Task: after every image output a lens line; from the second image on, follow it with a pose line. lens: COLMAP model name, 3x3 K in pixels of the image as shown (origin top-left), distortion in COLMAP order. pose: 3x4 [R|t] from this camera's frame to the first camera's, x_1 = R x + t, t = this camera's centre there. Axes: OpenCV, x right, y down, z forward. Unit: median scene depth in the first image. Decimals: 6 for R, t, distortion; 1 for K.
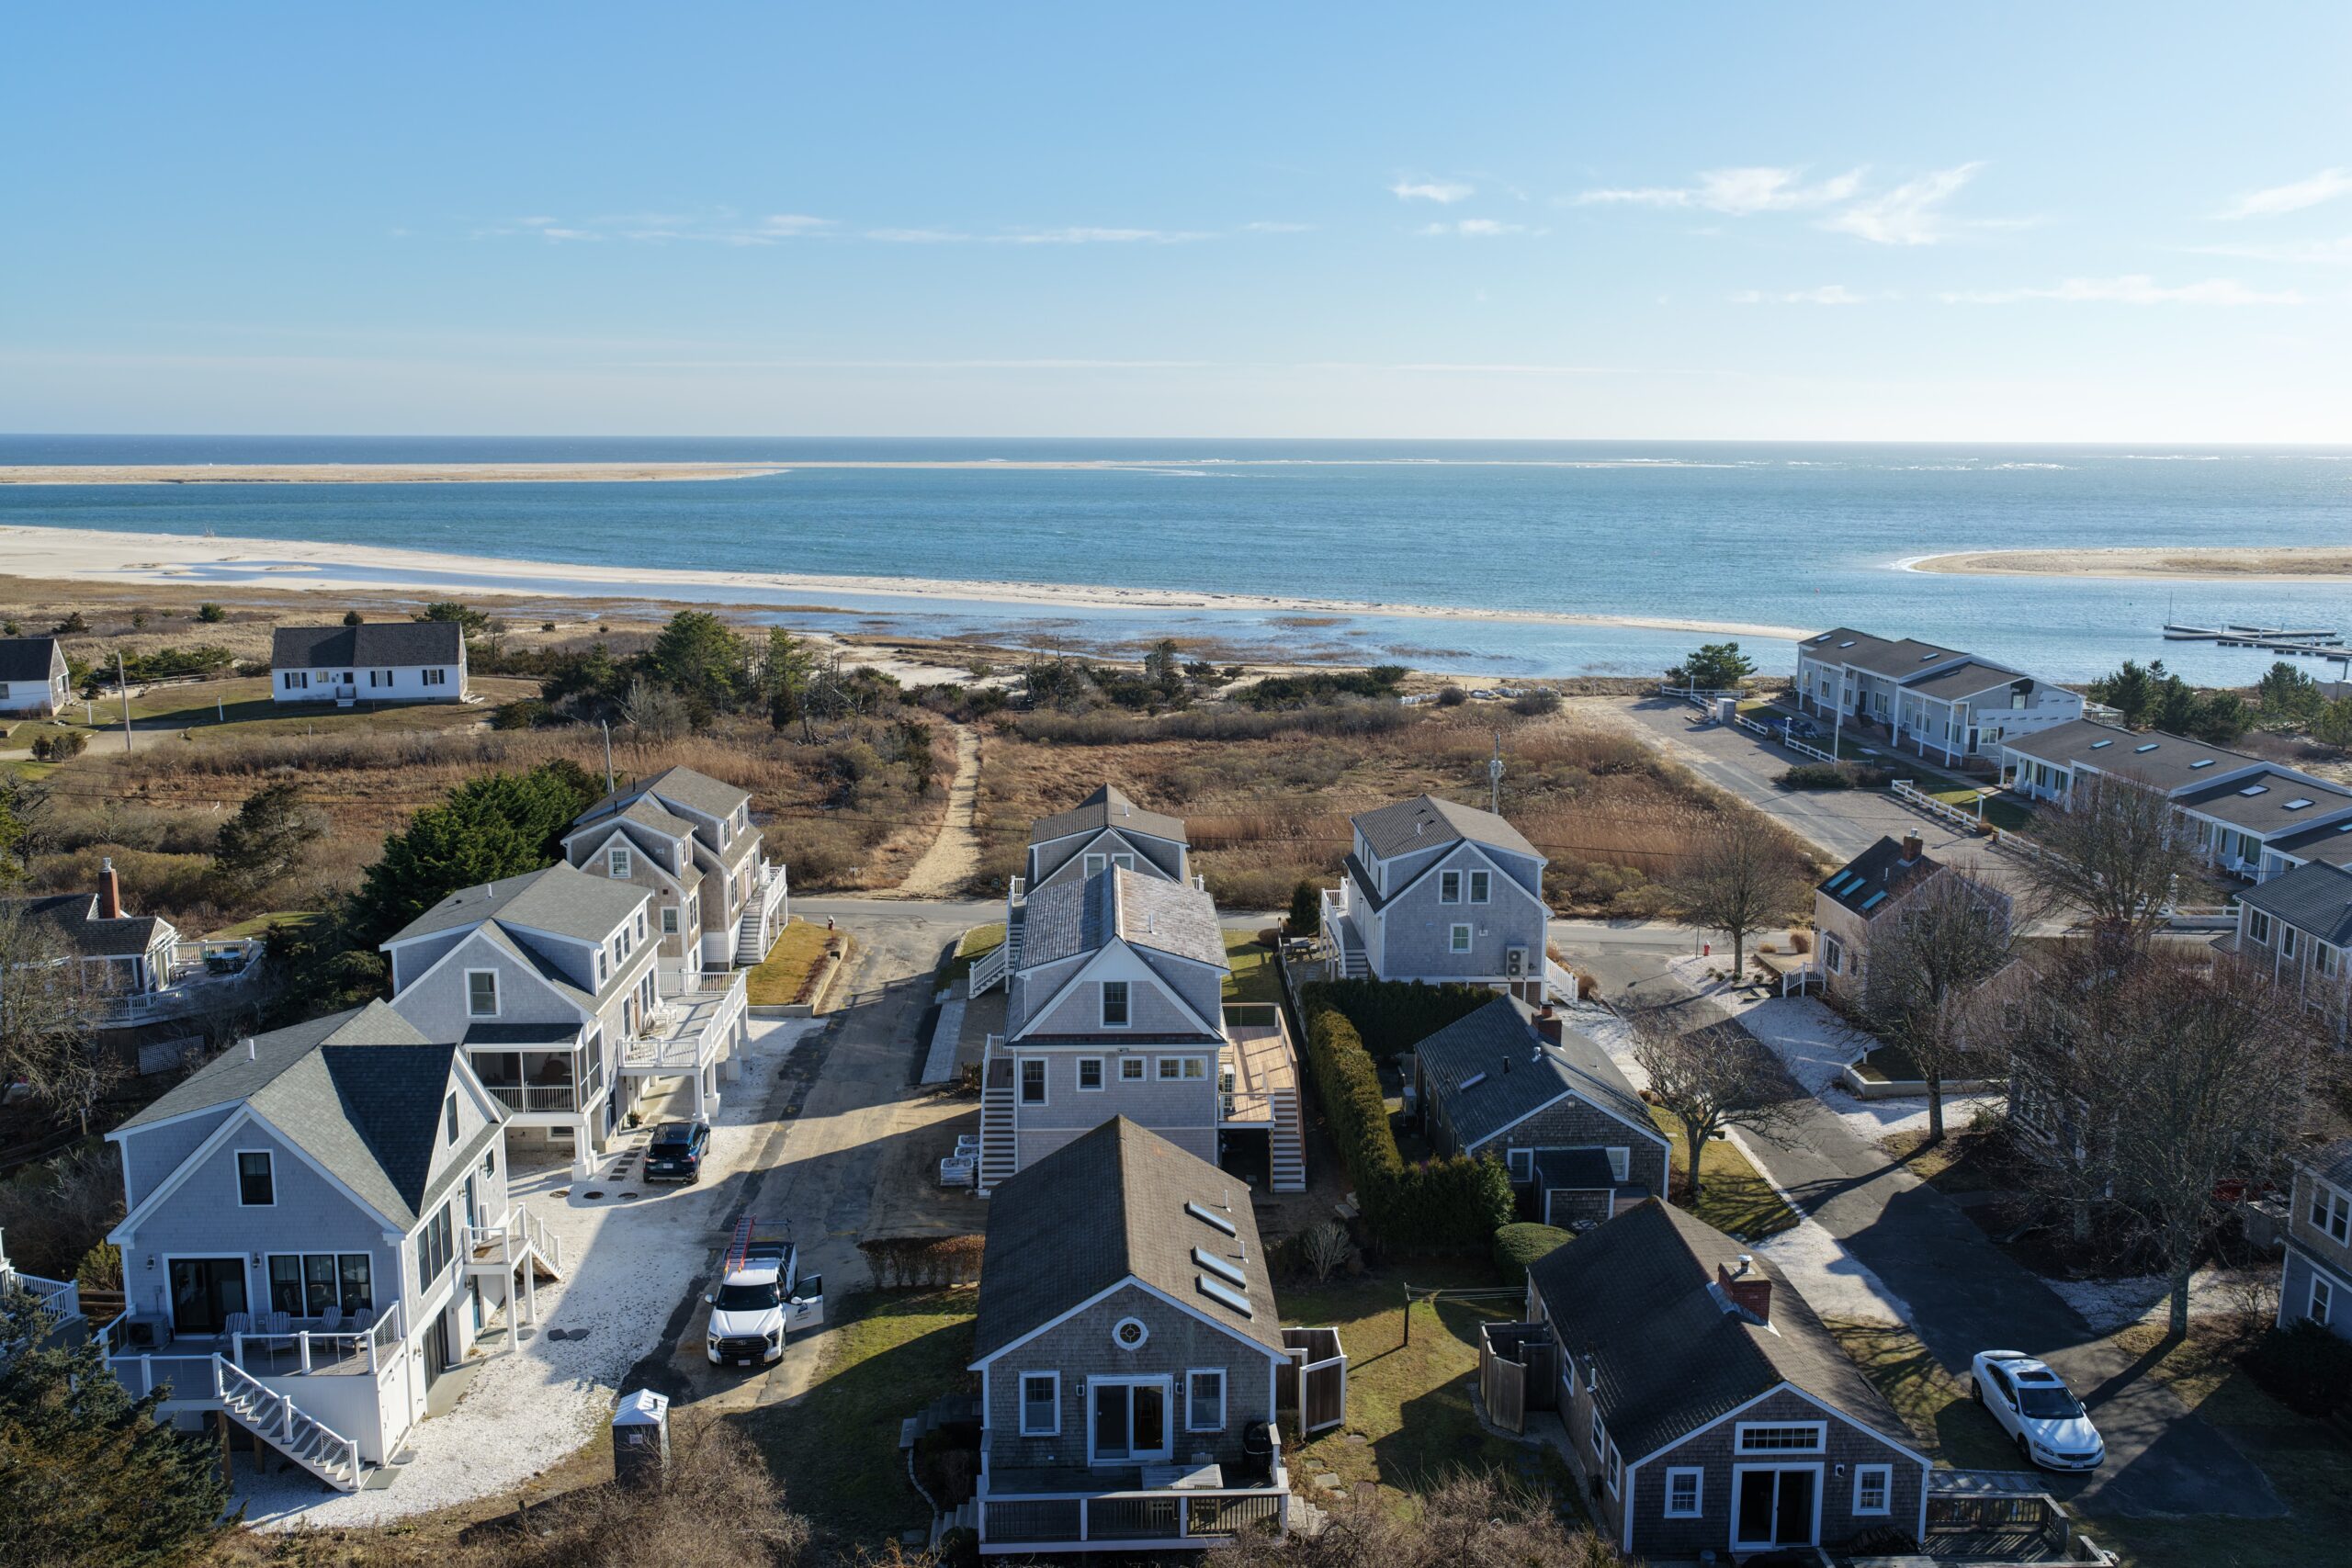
lens RADIAL K [[1957.9, 0, 1180.5], [0, 1957.9, 790.5], [0, 0, 1]] dist [-0.028794, 0.075505]
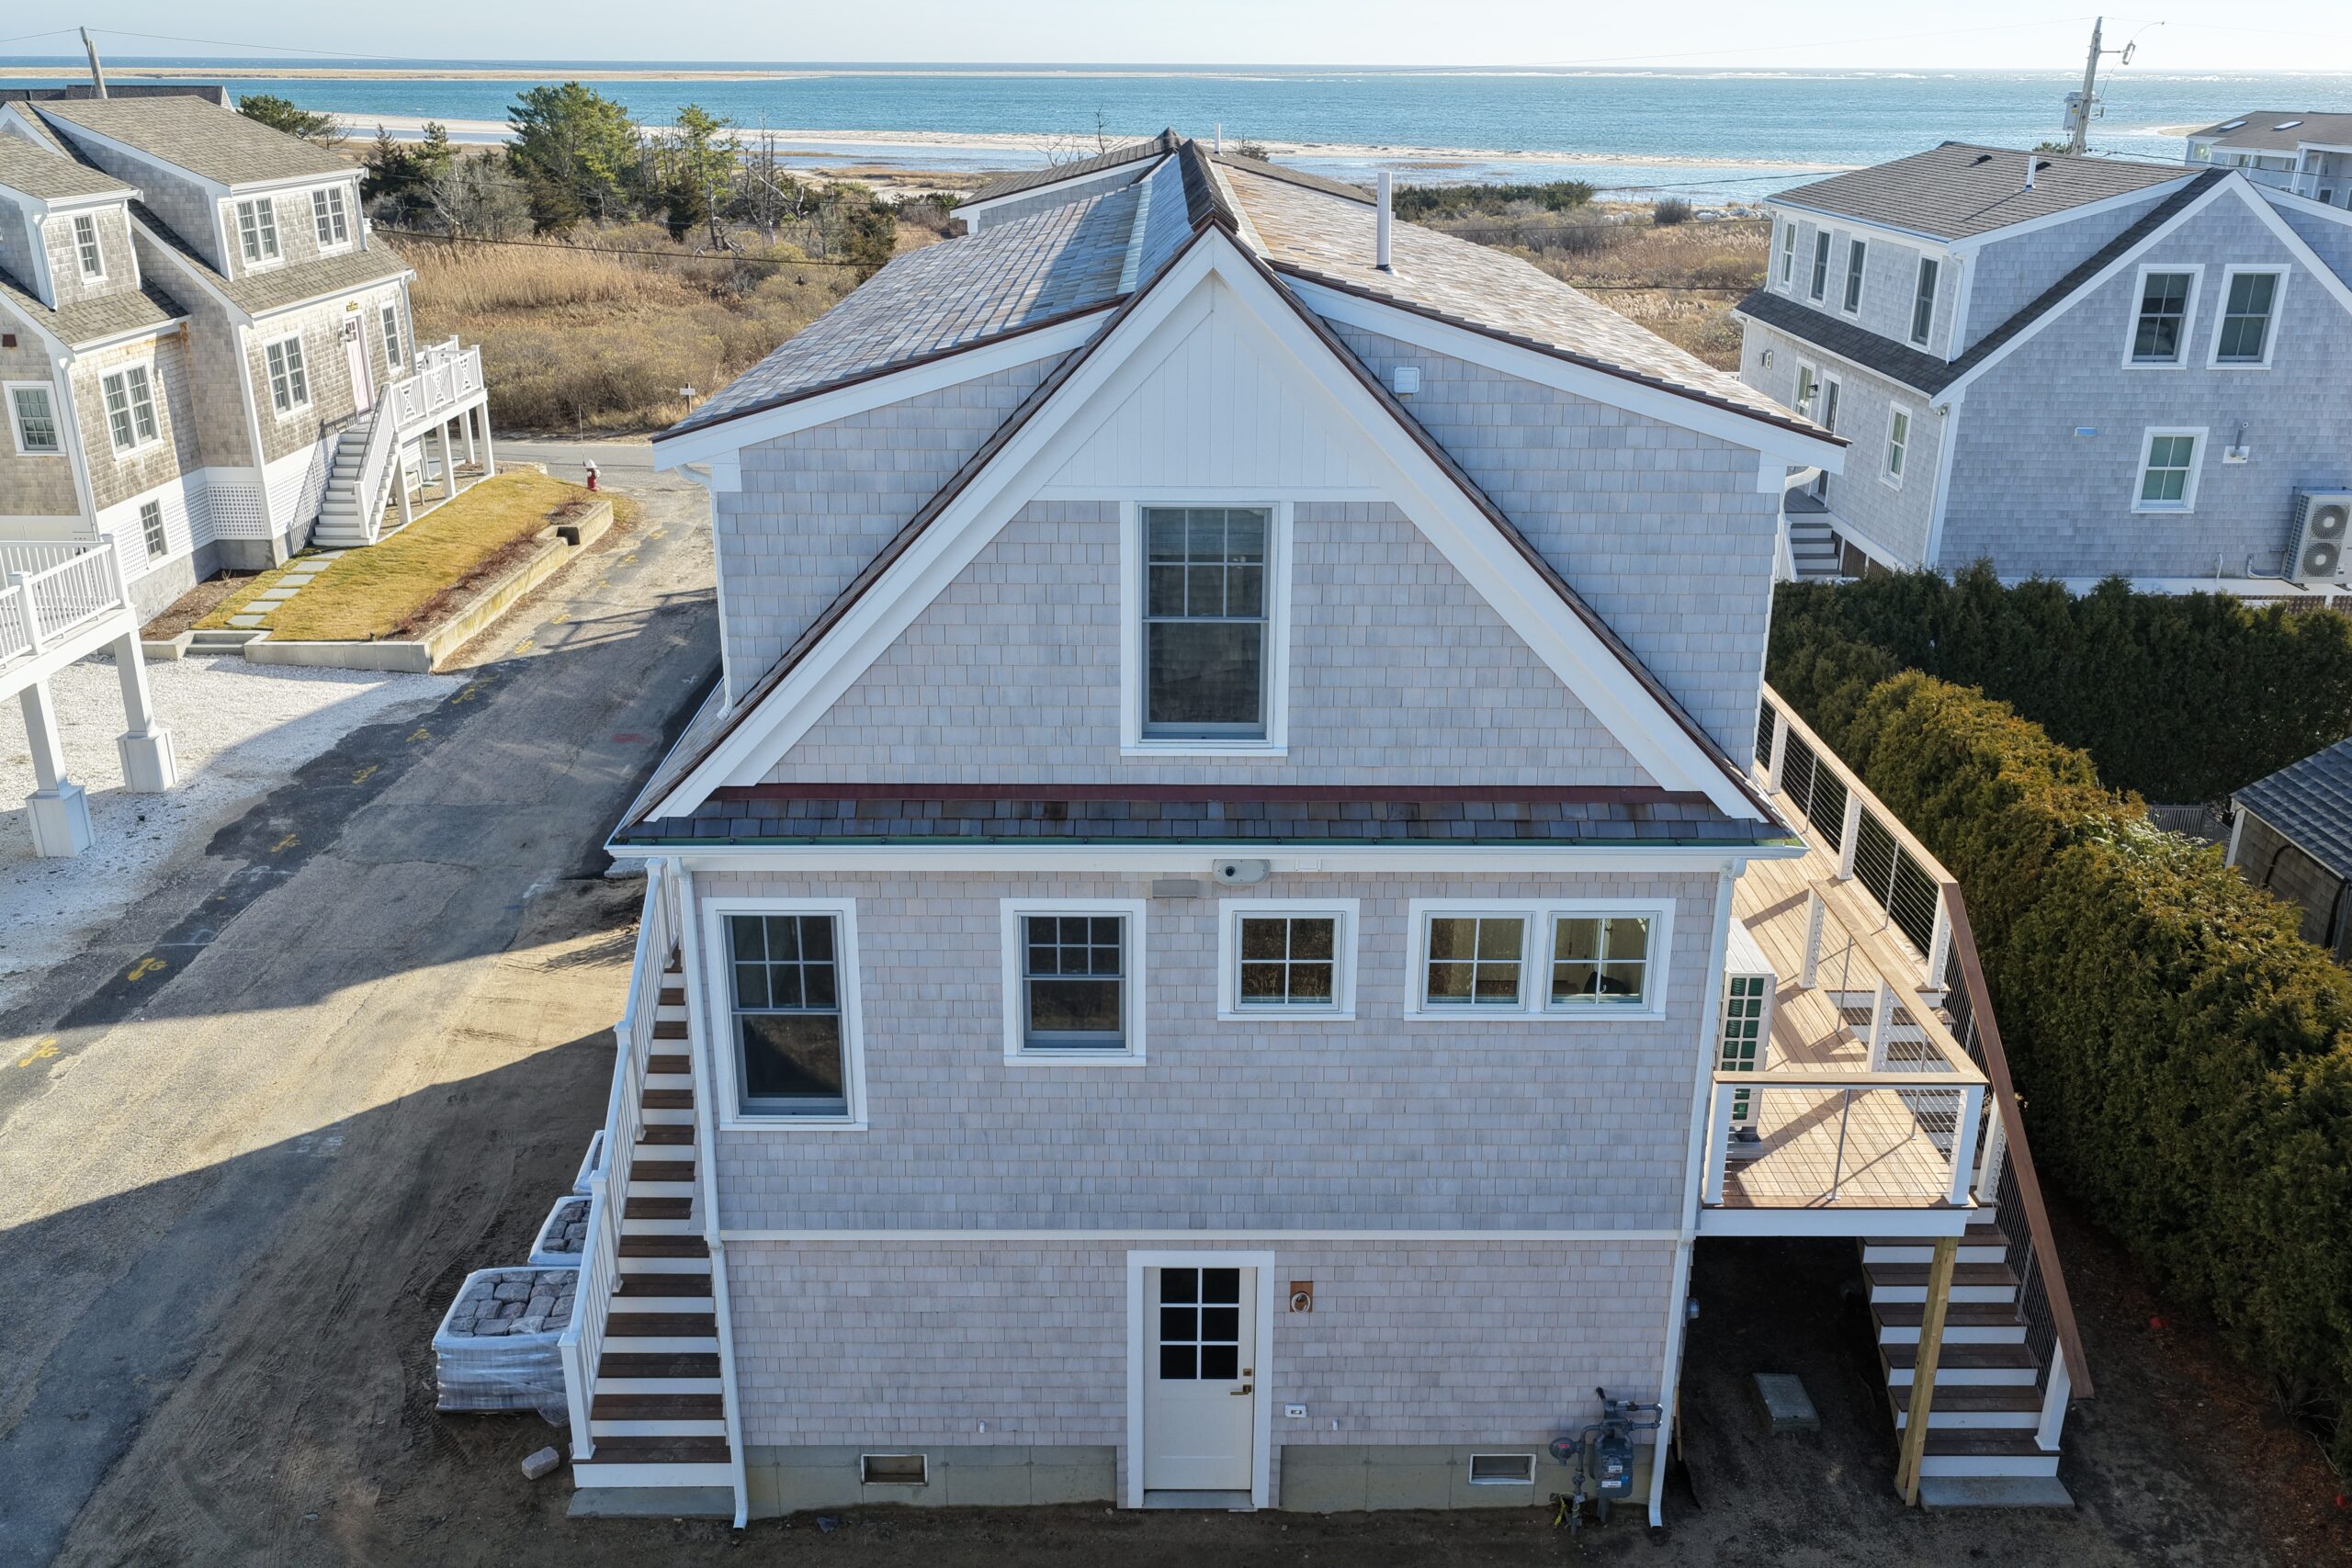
lens RADIAL K [[1957.9, 0, 1180.5], [0, 1957.9, 790.5], [0, 0, 1]] dist [-0.028794, 0.075505]
pose [[0.999450, 0.012485, -0.030717, -0.026144], [-0.006900, 0.984434, 0.175619, 0.081196], [0.032432, -0.175311, 0.983979, 0.720585]]
